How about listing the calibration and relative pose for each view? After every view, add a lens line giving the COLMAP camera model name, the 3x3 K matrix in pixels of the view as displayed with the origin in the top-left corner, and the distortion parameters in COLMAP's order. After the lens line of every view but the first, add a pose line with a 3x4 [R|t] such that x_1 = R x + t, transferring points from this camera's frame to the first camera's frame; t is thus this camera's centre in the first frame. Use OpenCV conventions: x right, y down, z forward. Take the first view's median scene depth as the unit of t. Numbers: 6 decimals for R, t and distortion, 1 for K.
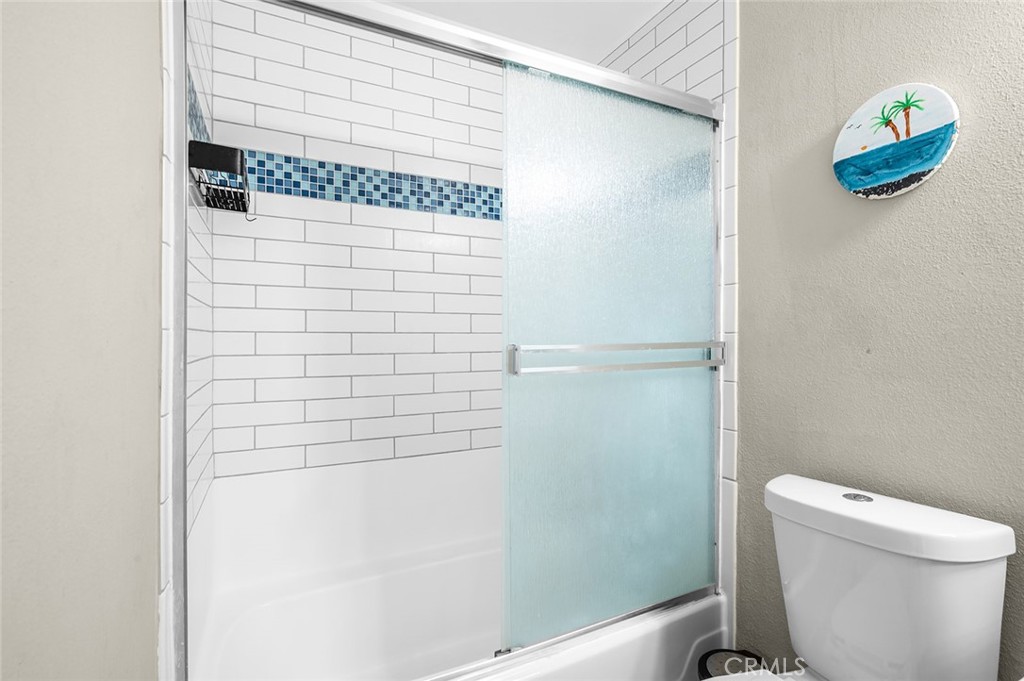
lens RADIAL K [[473.2, 0, 524.2], [0, 473.2, 340.6], [0, 0, 1]] dist [-0.000004, -0.000003]
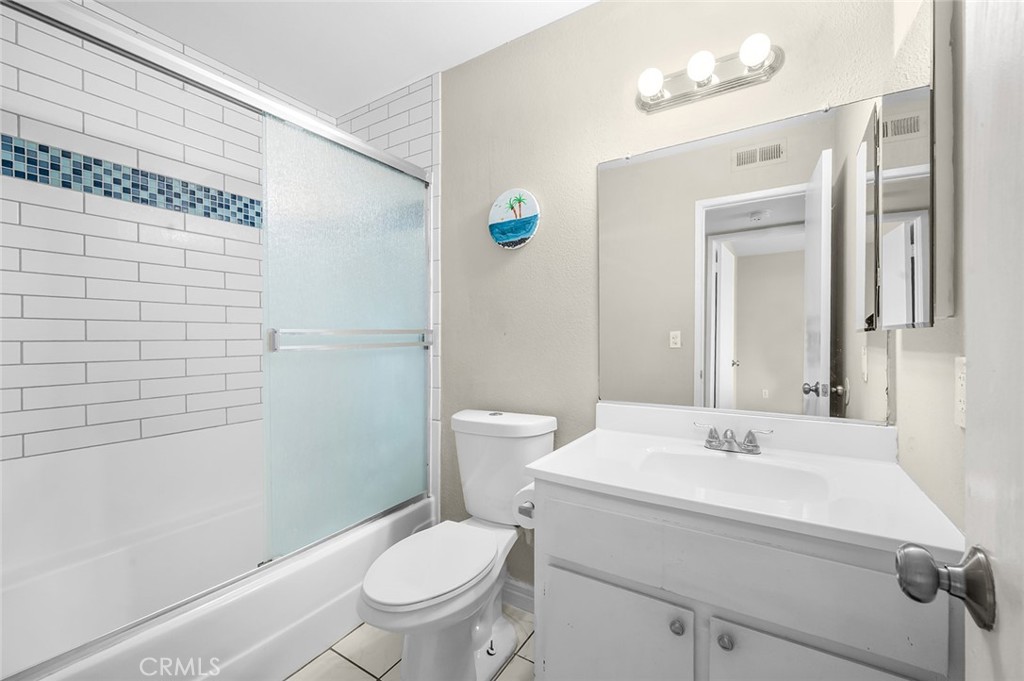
lens RADIAL K [[407.1, 0, 512.0], [0, 407.1, 340.5], [0, 0, 1]] dist [-0.001915, -0.000378]
pose [[0.863642, -0.005249, 0.504078, -0.014871], [0.001754, 0.999971, 0.007408, 0.026345], [-0.504102, -0.005513, 0.863626, -0.248892]]
